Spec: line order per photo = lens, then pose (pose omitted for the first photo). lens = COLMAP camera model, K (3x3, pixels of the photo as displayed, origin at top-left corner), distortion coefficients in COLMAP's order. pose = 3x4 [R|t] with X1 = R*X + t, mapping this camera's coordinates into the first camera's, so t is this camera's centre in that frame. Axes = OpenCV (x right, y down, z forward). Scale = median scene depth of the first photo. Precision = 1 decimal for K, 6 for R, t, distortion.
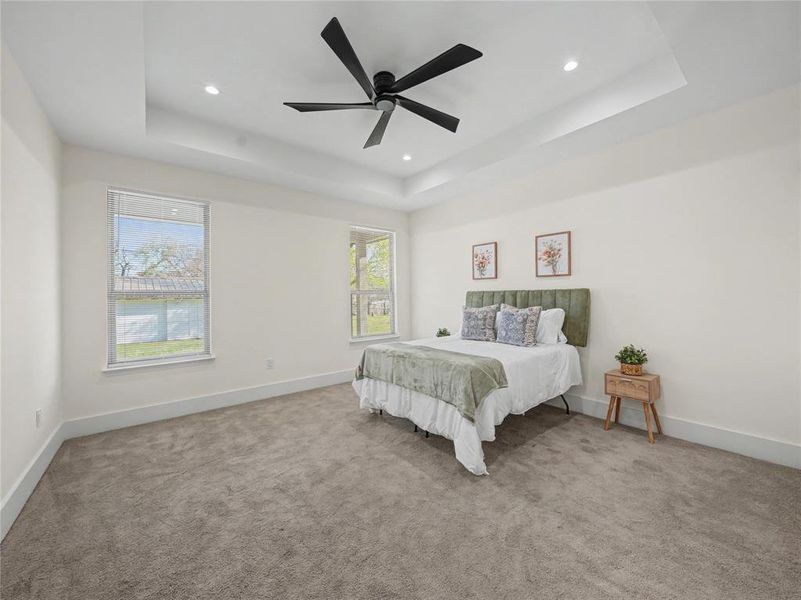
lens RADIAL K [[310.1, 0, 399.6], [0, 310.1, 297.5], [0, 0, 1]] dist [0.006334, -0.000901]
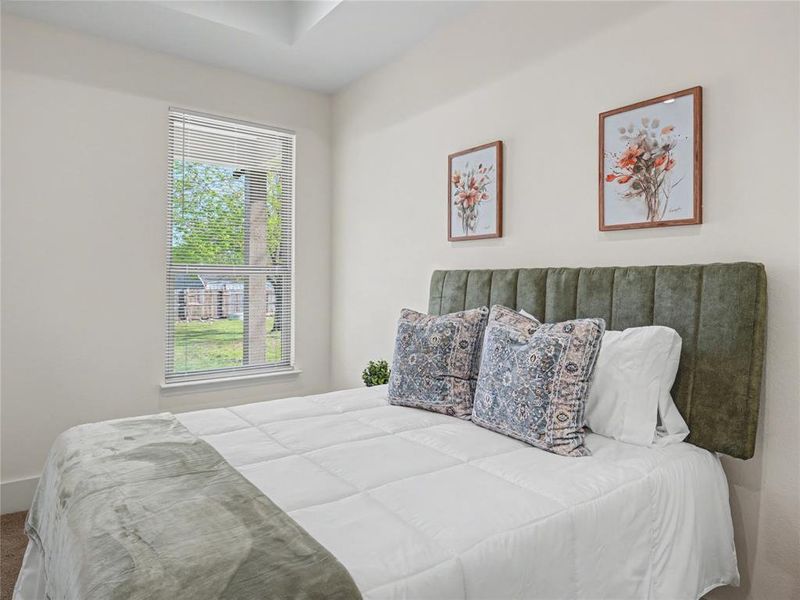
lens RADIAL K [[499.8, 0, 395.8], [0, 499.8, 275.3], [0, 0, 1]] dist [0.002548, -0.004756]
pose [[0.998968, 0.017285, -0.042005, 0.240783], [-0.018041, 0.999681, -0.017686, -0.001919], [0.041686, 0.018426, 0.998961, 0.441588]]
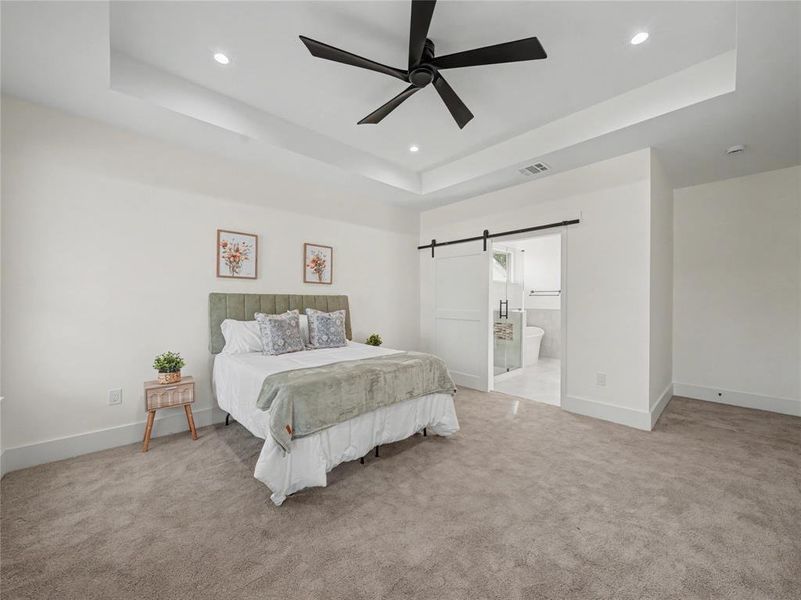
lens RADIAL K [[310.1, 0, 400.9], [0, 310.1, 304.8], [0, 0, 1]] dist [0.006334, -0.000901]
pose [[-0.063917, 0.001456, 0.997954, -0.625239], [0.000168, 0.999999, -0.001449, 0.009796], [-0.997955, 0.000075, -0.063917, 0.762258]]
